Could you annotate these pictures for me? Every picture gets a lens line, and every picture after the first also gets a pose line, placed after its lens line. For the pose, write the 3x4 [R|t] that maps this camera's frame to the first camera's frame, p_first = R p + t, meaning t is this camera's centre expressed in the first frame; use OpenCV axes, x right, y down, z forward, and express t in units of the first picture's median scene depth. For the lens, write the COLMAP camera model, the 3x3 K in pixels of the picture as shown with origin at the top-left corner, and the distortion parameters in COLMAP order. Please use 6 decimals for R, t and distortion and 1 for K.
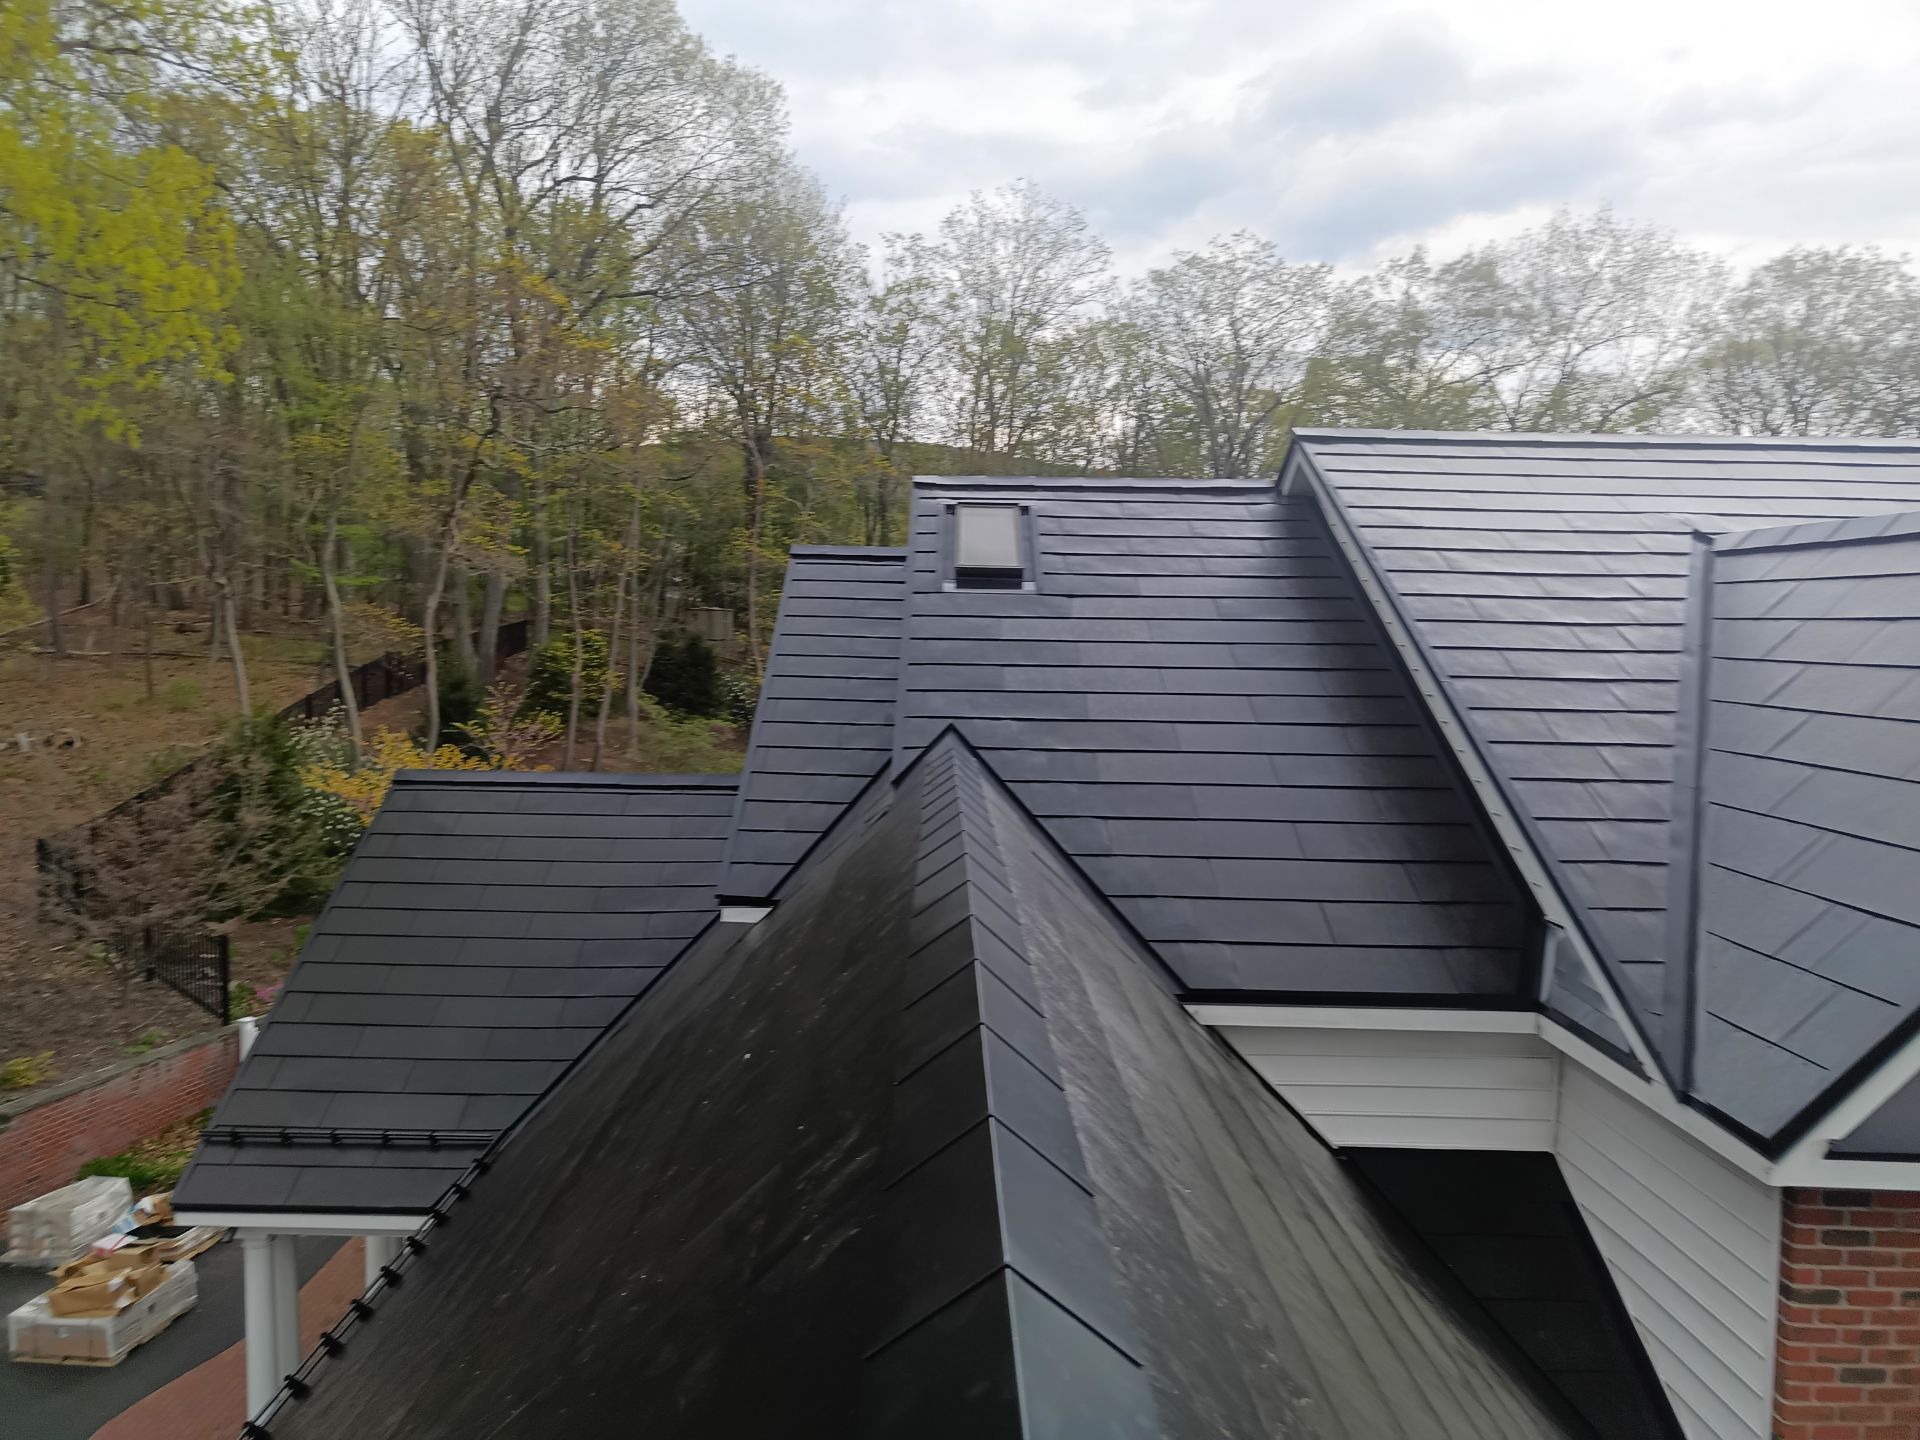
lens RADIAL K [[1295.4, 0, 944.2], [0, 1295.4, 717.1], [0, 0, 1]] dist [0.018184, 0.006592]
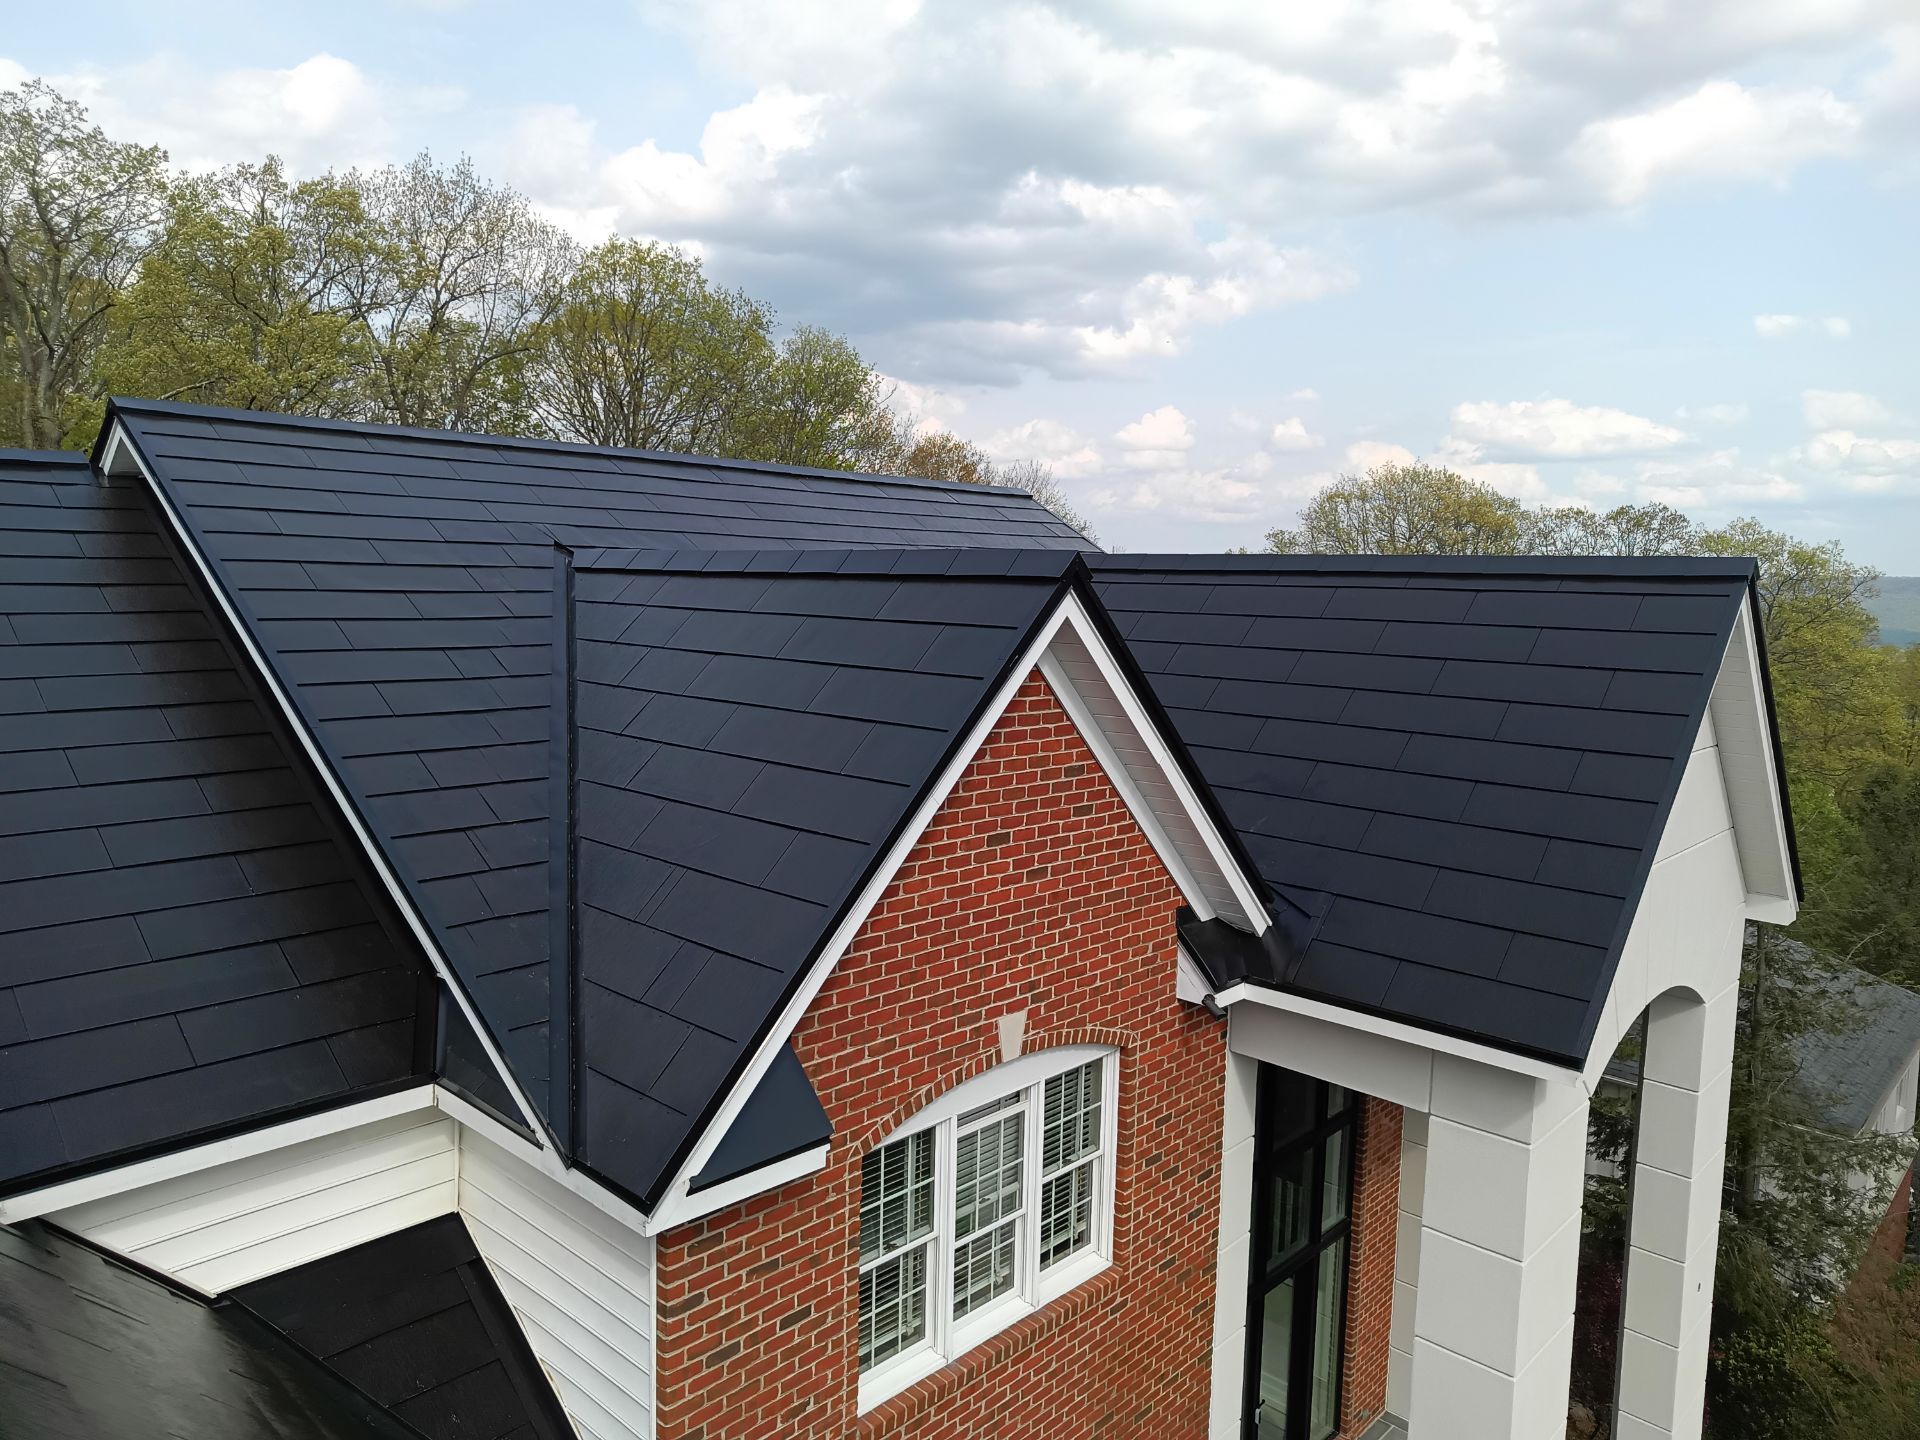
lens RADIAL K [[1295.4, 0, 944.2], [0, 1295.4, 717.1], [0, 0, 1]] dist [0.018184, 0.006592]
pose [[0.696914, -0.078462, 0.712850, 0.044952], [0.040879, 0.996727, 0.069743, -0.076603], [-0.715989, -0.019465, 0.697840, 0.055160]]
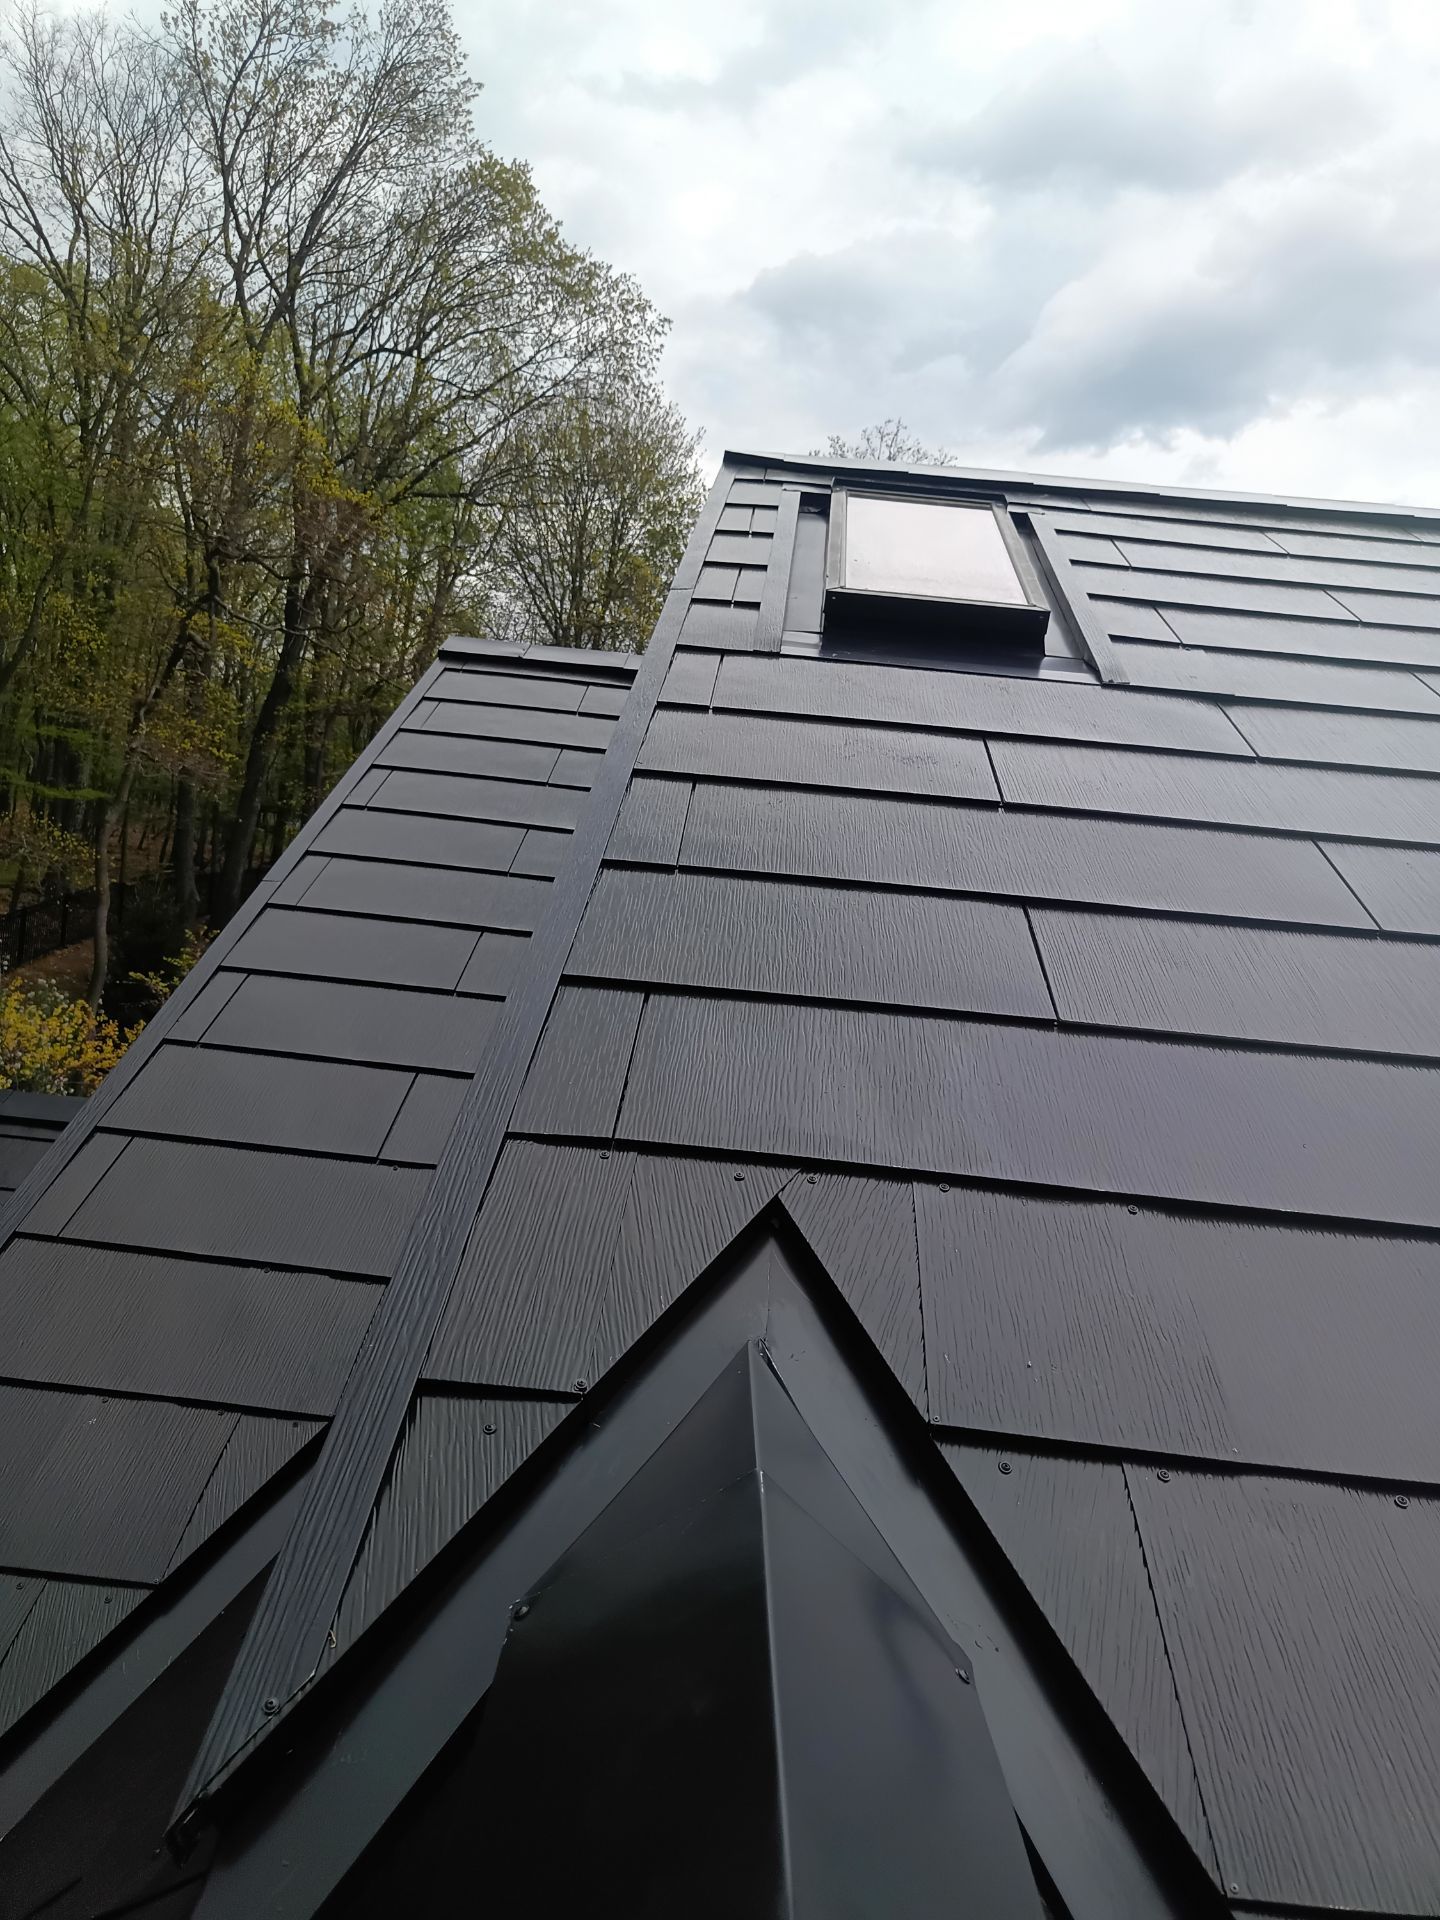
lens RADIAL K [[1295.4, 0, 720.0], [0, 1295.4, 960.0], [0, 0, 1]] dist [0.018184, 0.006592]
pose [[0.997656, 0.050103, -0.046615, 0.004832], [-0.051039, 0.998514, -0.019095, -0.032348], [0.045589, 0.021429, 0.998730, 1.029011]]
